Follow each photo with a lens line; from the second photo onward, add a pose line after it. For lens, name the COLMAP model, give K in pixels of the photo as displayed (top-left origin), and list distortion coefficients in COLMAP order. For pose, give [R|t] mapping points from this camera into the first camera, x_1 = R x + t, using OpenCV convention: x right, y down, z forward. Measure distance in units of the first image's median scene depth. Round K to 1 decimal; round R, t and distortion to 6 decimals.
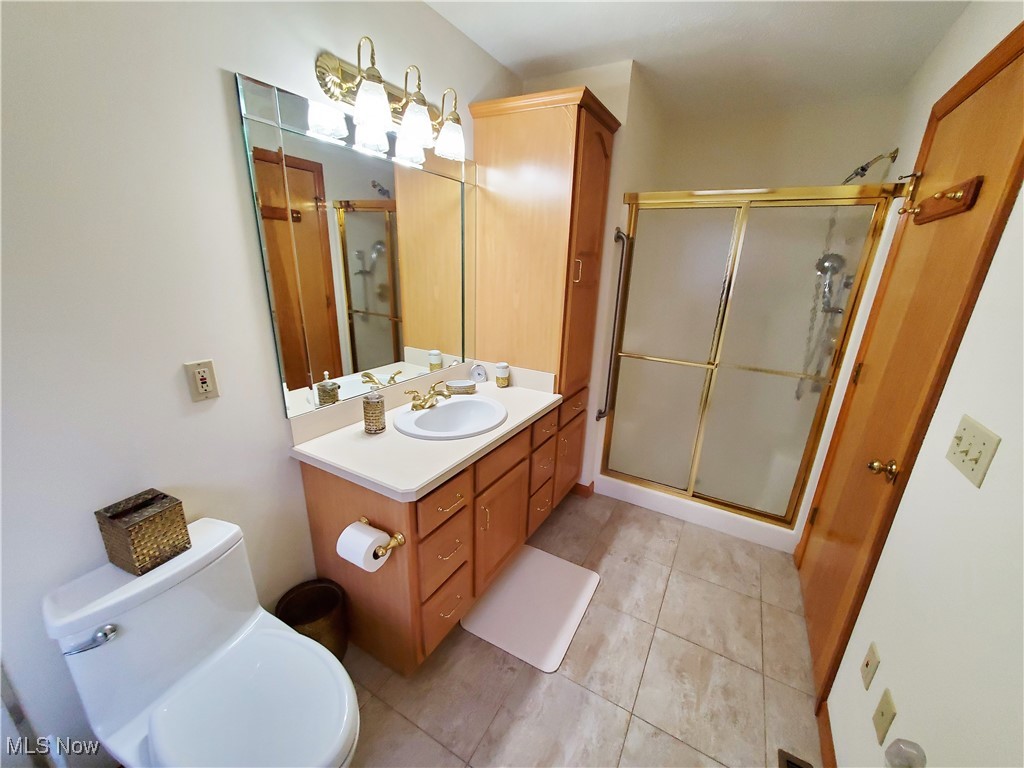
lens RADIAL K [[404.4, 0, 522.1], [0, 404.4, 391.5], [0, 0, 1]] dist [0.003388, -0.001969]
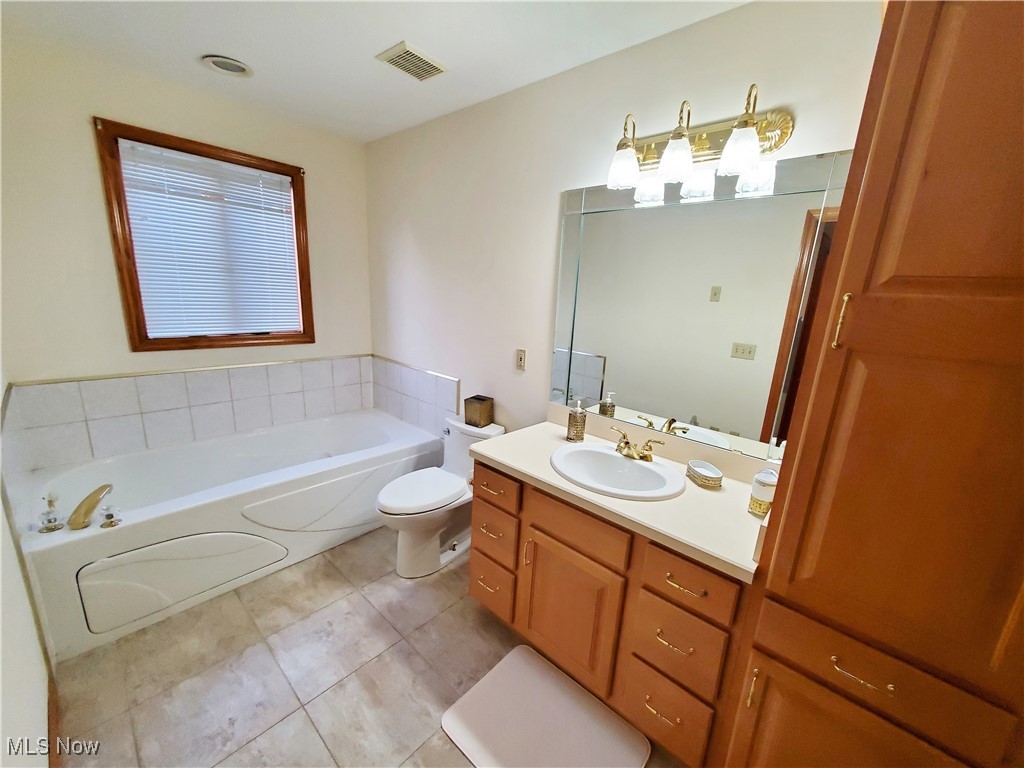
lens RADIAL K [[404.4, 0, 519.5], [0, 404.4, 388.6], [0, 0, 1]] dist [0.003388, -0.001969]
pose [[-0.223812, 0.164561, -0.960639, 0.872192], [-0.358342, 0.902711, 0.238125, -0.290543], [0.906366, 0.397533, -0.143068, 1.099863]]
